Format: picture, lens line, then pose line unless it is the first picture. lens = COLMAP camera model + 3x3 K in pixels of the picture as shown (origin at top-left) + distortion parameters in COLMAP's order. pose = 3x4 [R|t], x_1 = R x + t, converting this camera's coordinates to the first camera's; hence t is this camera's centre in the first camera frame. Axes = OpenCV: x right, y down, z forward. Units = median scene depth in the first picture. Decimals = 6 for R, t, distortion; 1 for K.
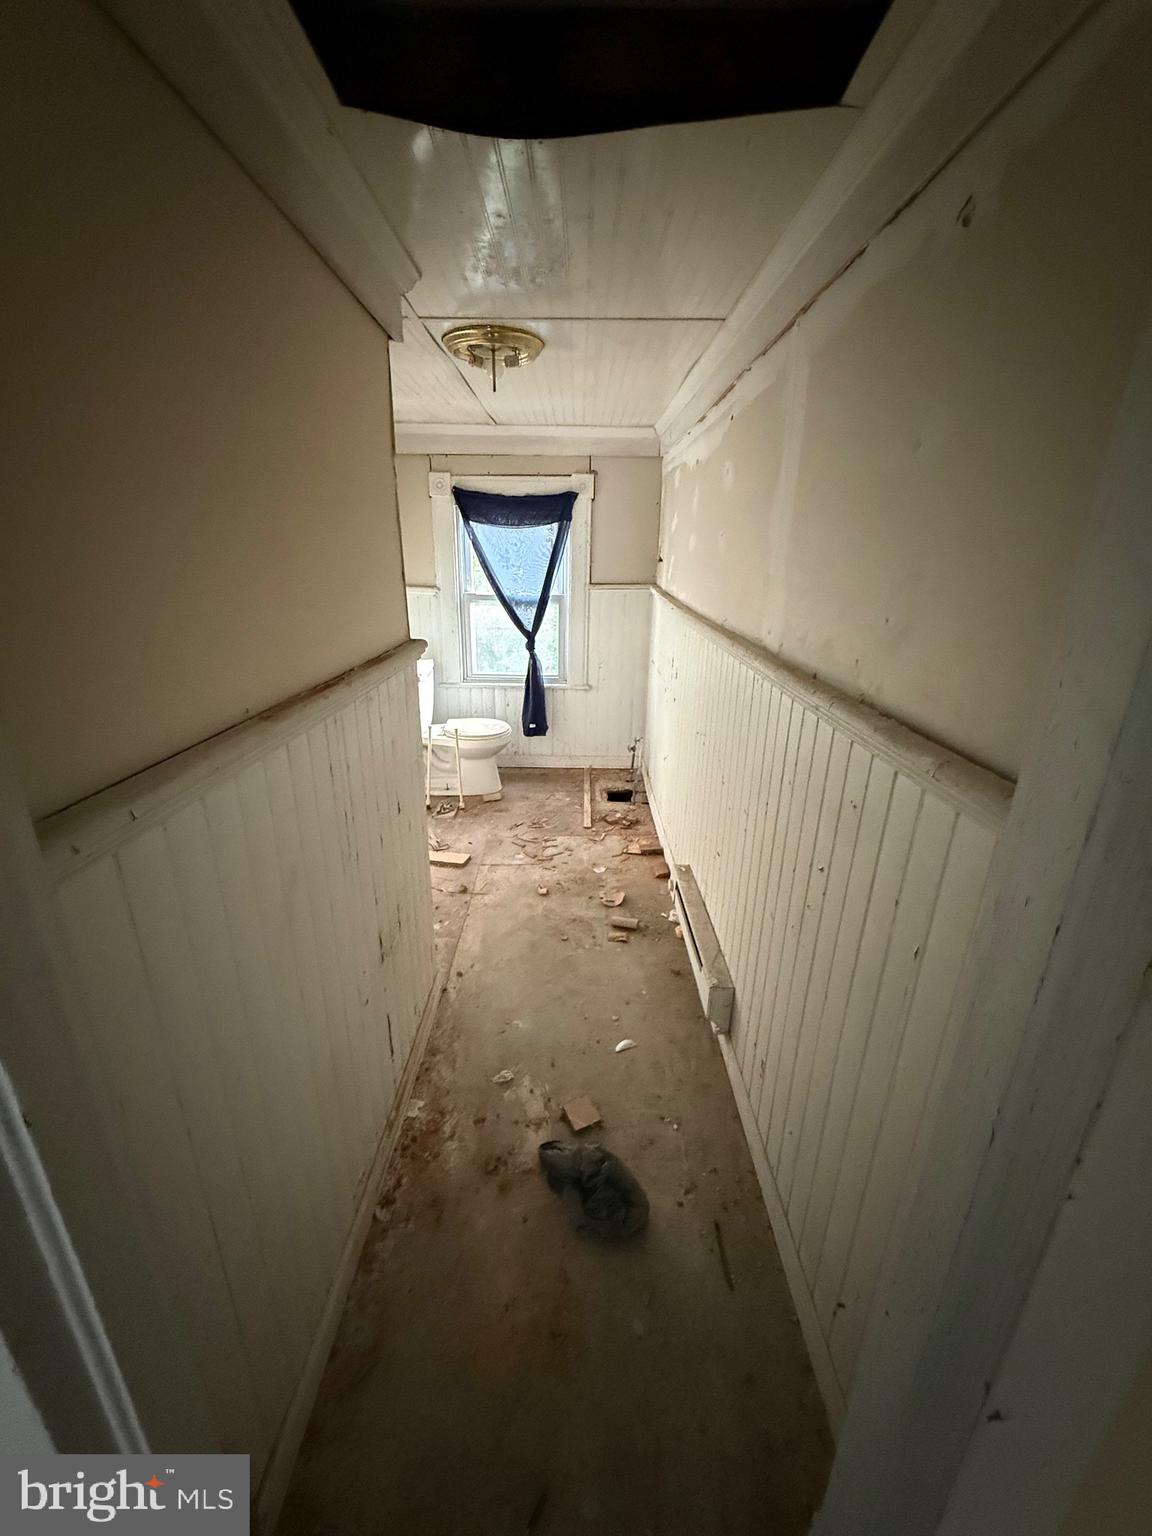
lens RADIAL K [[613.7, 0, 574.0], [0, 613.7, 764.6], [0, 0, 1]] dist [-0.002537, 0.000563]
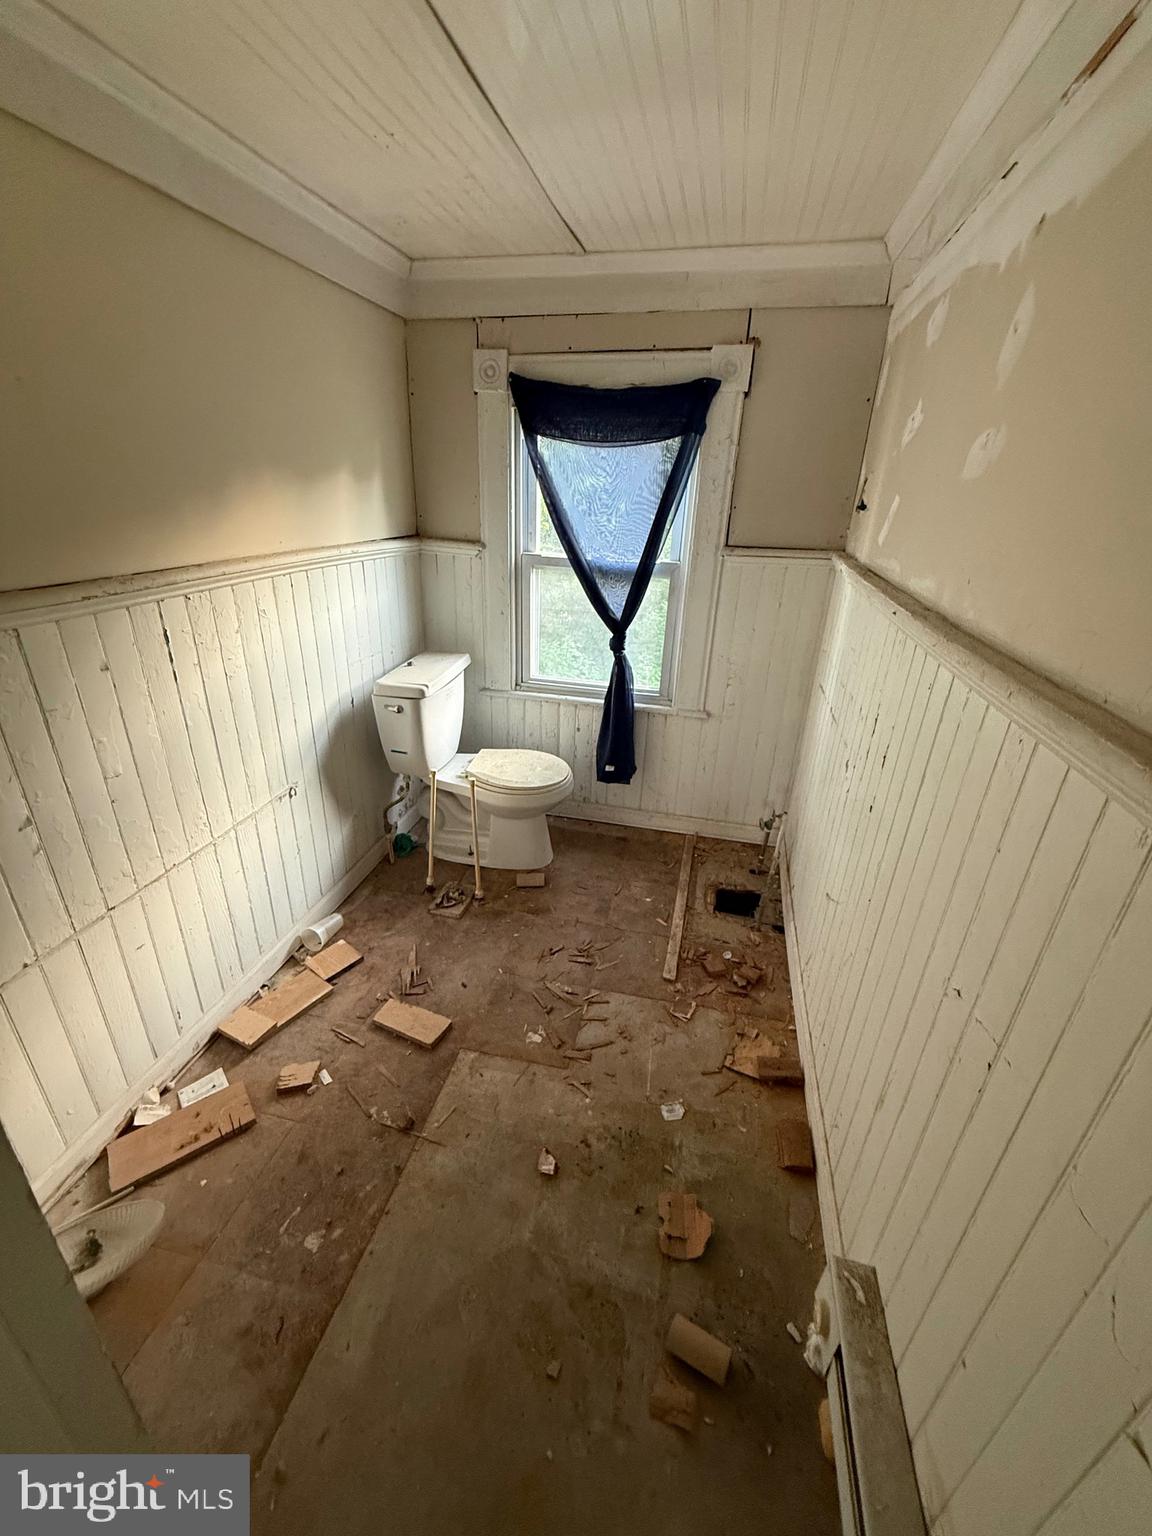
lens RADIAL K [[613.7, 0, 574.7], [0, 613.7, 768.1], [0, 0, 1]] dist [-0.002537, 0.000563]
pose [[0.973767, 0.109109, -0.199684, 0.026619], [-0.094778, 0.992279, 0.080002, -0.119989], [0.206871, -0.058977, 0.976589, 0.392506]]
